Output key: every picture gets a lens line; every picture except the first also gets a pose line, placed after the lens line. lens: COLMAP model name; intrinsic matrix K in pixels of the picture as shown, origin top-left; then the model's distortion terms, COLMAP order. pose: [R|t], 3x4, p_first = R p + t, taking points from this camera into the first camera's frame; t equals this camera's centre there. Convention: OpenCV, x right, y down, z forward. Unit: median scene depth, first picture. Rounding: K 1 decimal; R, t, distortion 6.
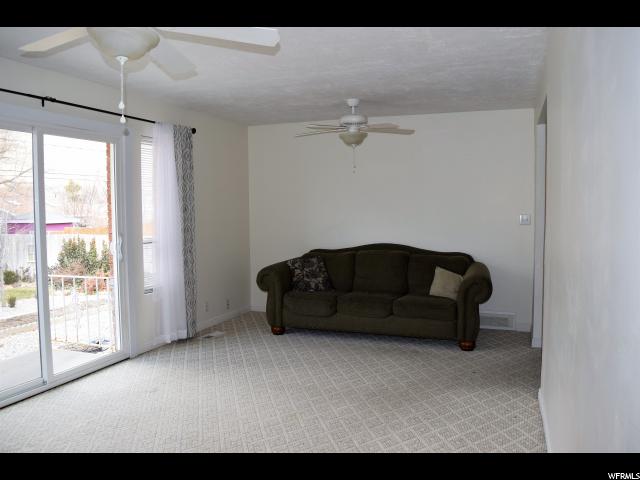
lens RADIAL K [[506.7, 0, 320.0], [0, 506.7, 240.0], [0, 0, 1]] dist [-0.081985, 0.009807]
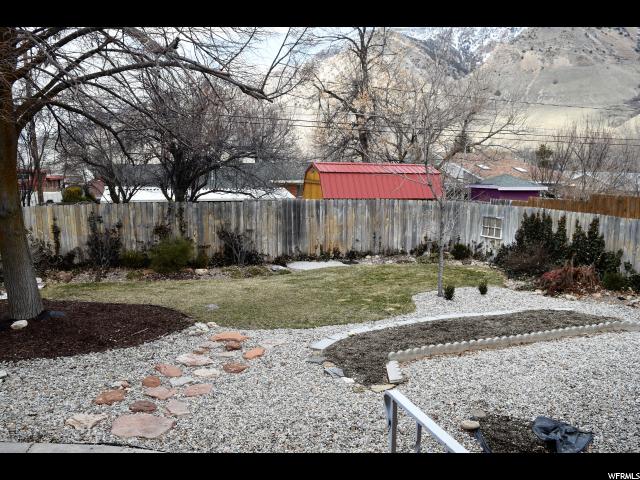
lens RADIAL K [[506.7, 0, 320.0], [0, 506.7, 240.0], [0, 0, 1]] dist [-0.081985, 0.009807]
pose [[0.638962, 0.114413, -0.760682, -0.115461], [-0.063141, 0.993341, 0.096370, -0.015039], [0.766642, -0.013546, 0.641931, 0.238097]]
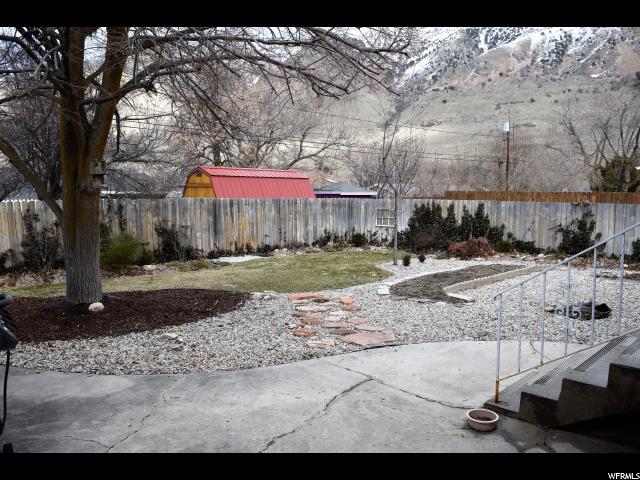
lens RADIAL K [[506.7, 0, 320.0], [0, 506.7, 240.0], [0, 0, 1]] dist [-0.081985, 0.009807]
pose [[0.906961, 0.052084, -0.417982, -0.263883], [-0.039764, 0.998481, 0.038136, 0.038863], [0.419333, -0.017967, 0.907655, 0.000991]]
